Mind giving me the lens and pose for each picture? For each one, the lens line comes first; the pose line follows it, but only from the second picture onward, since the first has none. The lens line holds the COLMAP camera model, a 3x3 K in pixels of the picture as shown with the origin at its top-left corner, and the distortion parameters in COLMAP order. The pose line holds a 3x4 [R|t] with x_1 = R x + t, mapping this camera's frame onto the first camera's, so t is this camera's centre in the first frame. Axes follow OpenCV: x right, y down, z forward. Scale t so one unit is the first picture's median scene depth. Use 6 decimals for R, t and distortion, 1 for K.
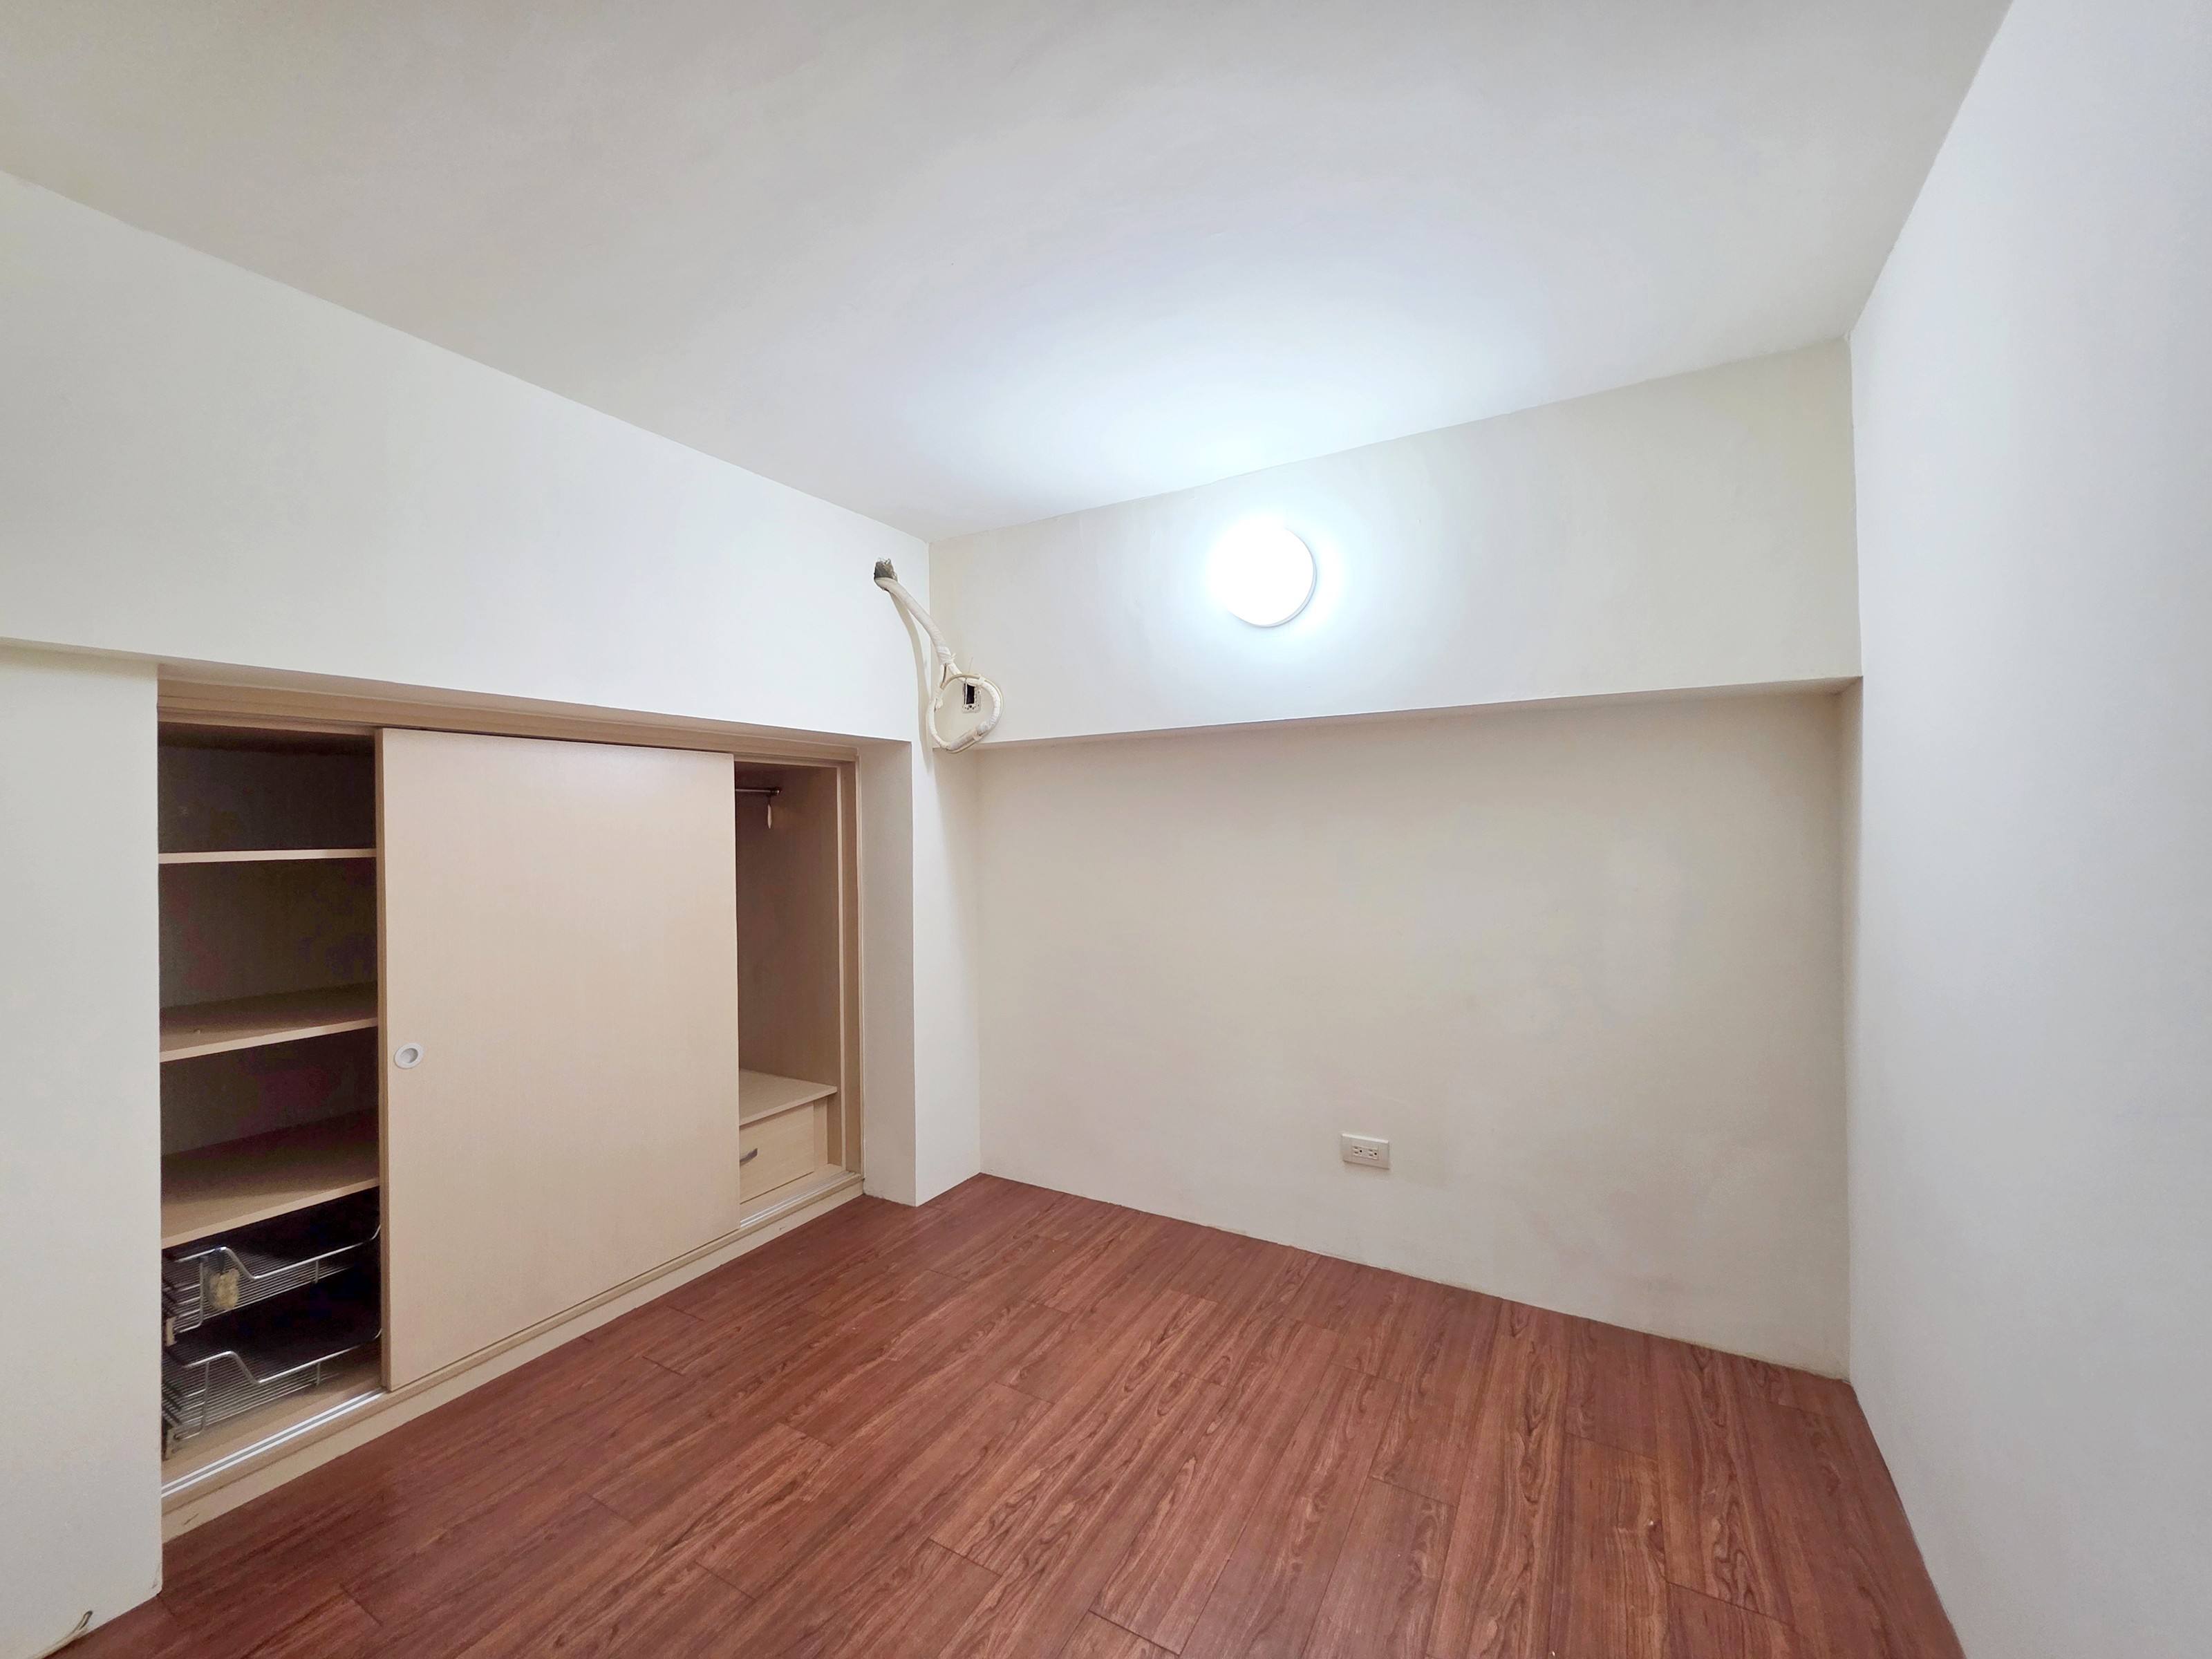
lens RADIAL K [[895.1, 0, 1122.7], [0, 895.1, 831.6], [0, 0, 1]] dist [-0.001892, -0.000138]
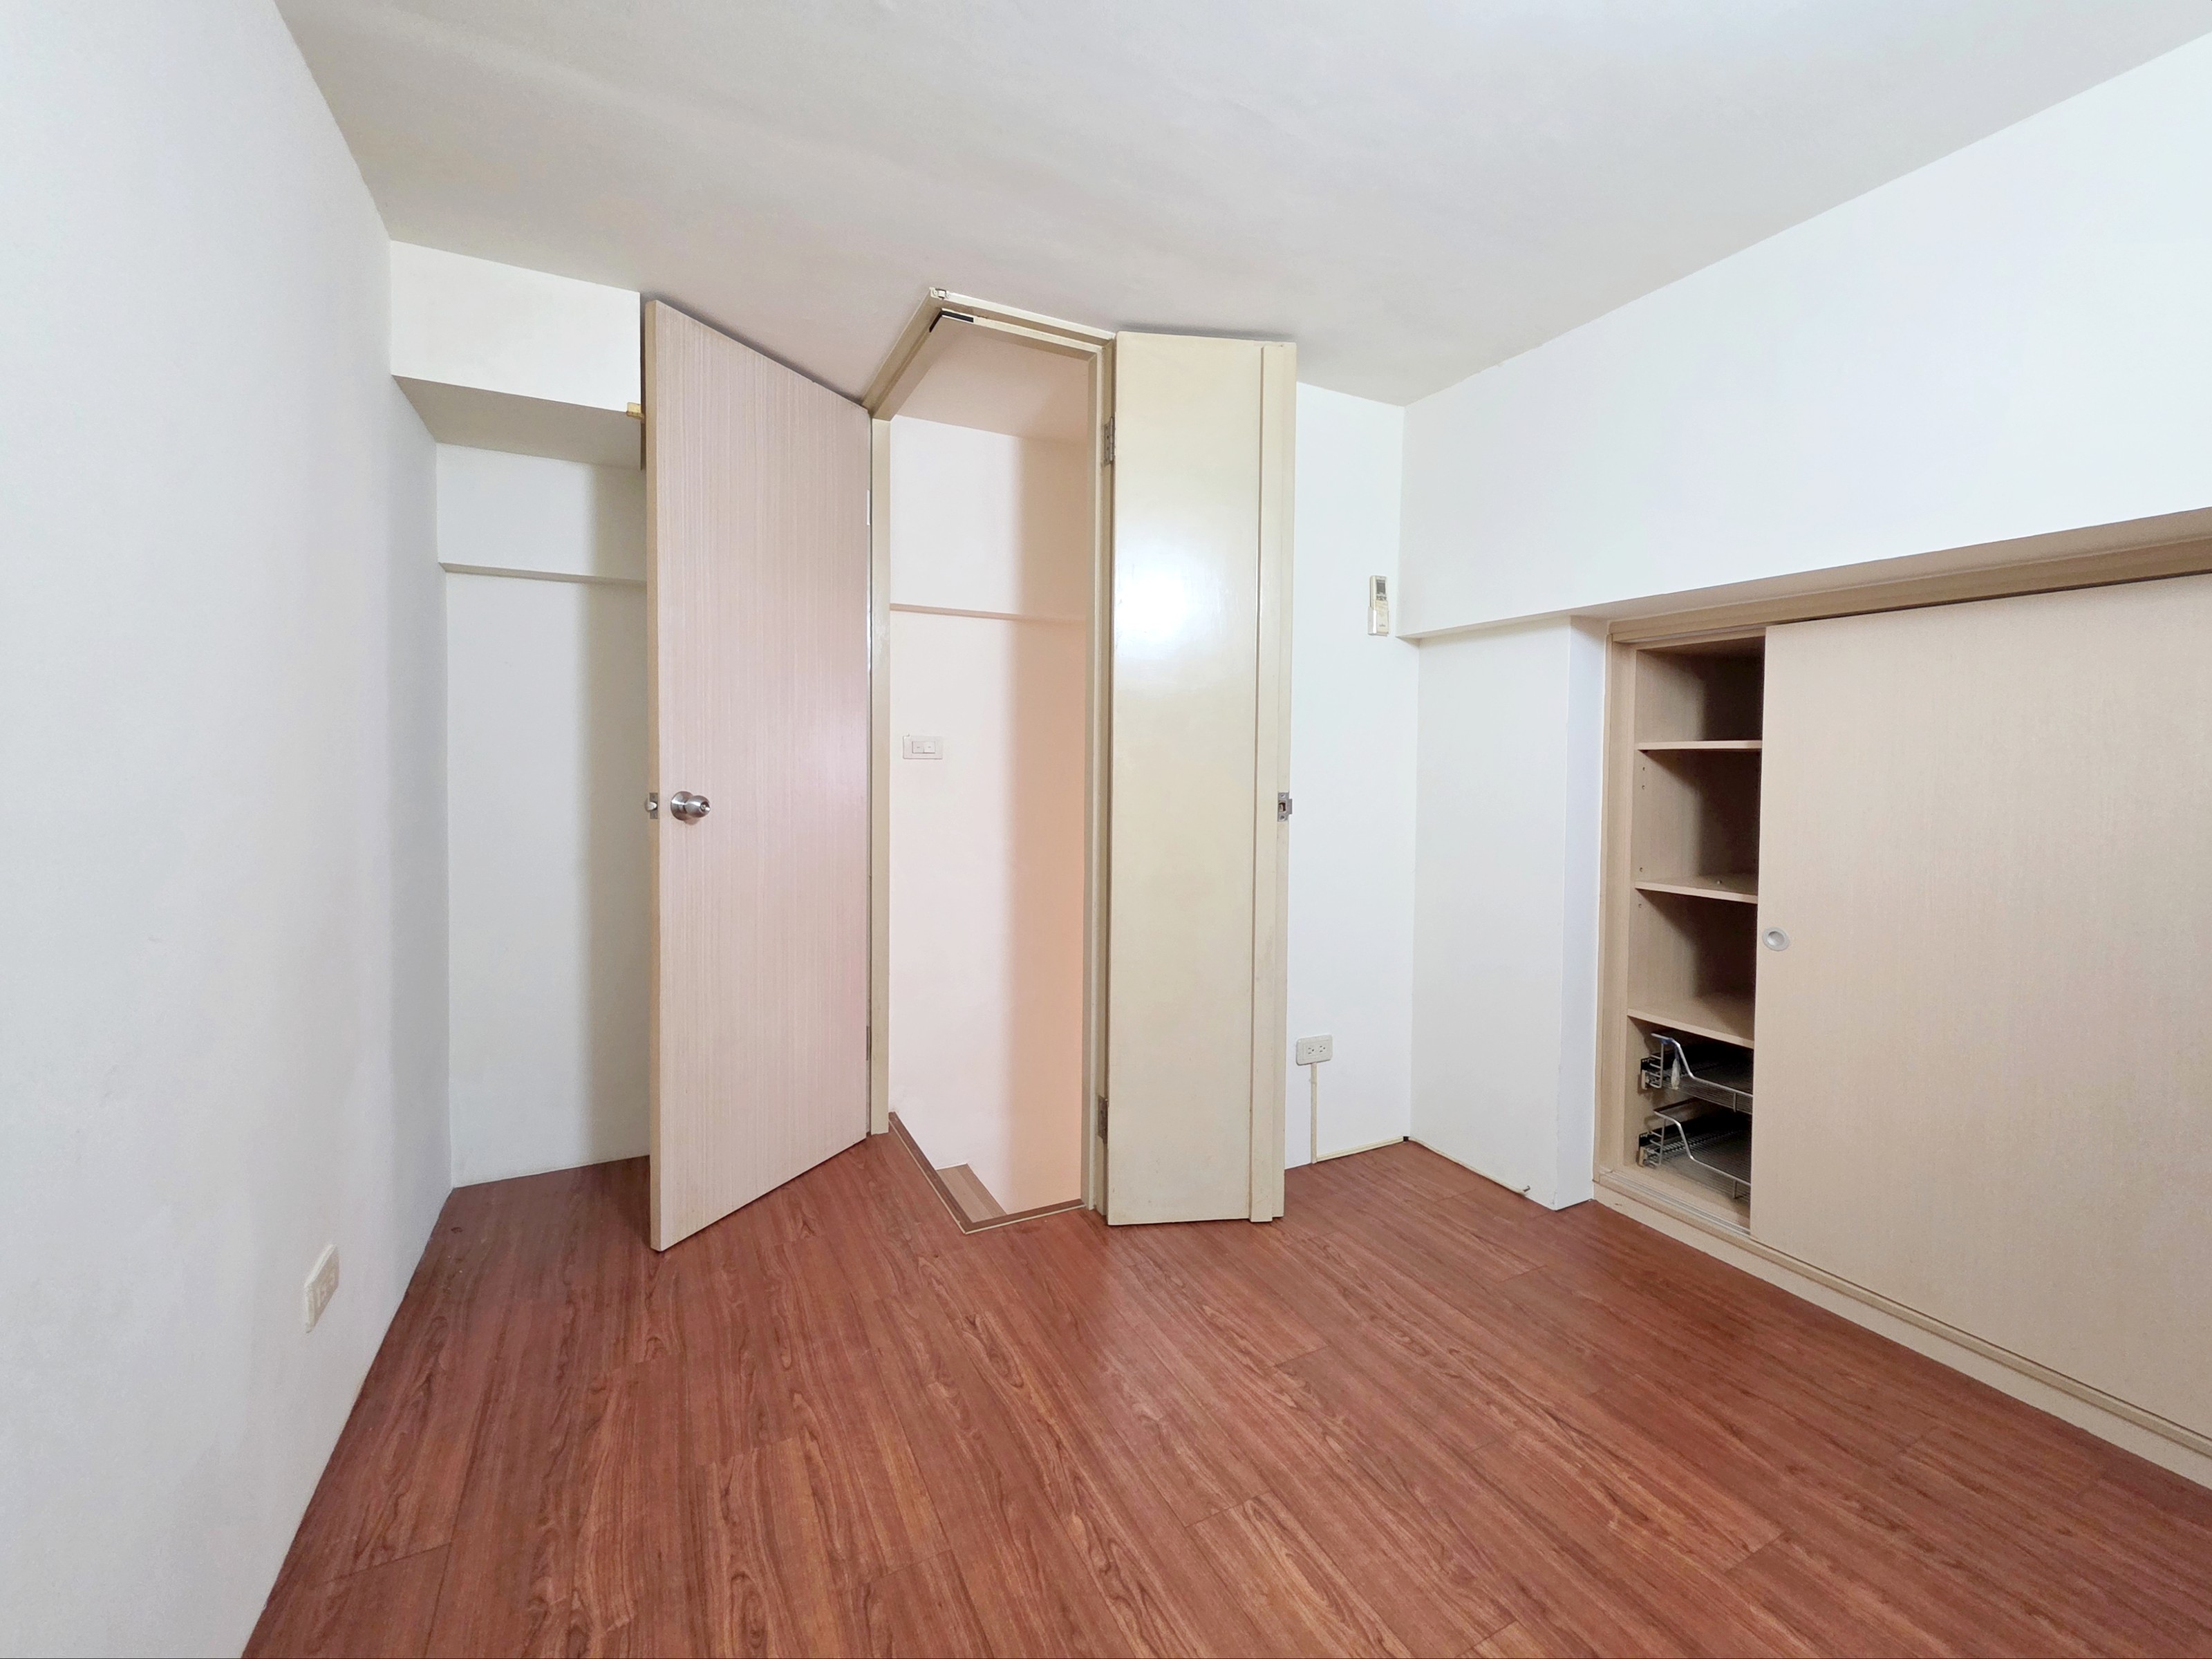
lens RADIAL K [[895.1, 0, 1120.0], [0, 895.1, 818.8], [0, 0, 1]] dist [-0.001892, -0.000138]
pose [[-0.543197, 0.085557, -0.835235, 0.560893], [0.004566, 0.995081, 0.098961, 0.002788], [0.839593, 0.049942, -0.540916, 1.072479]]
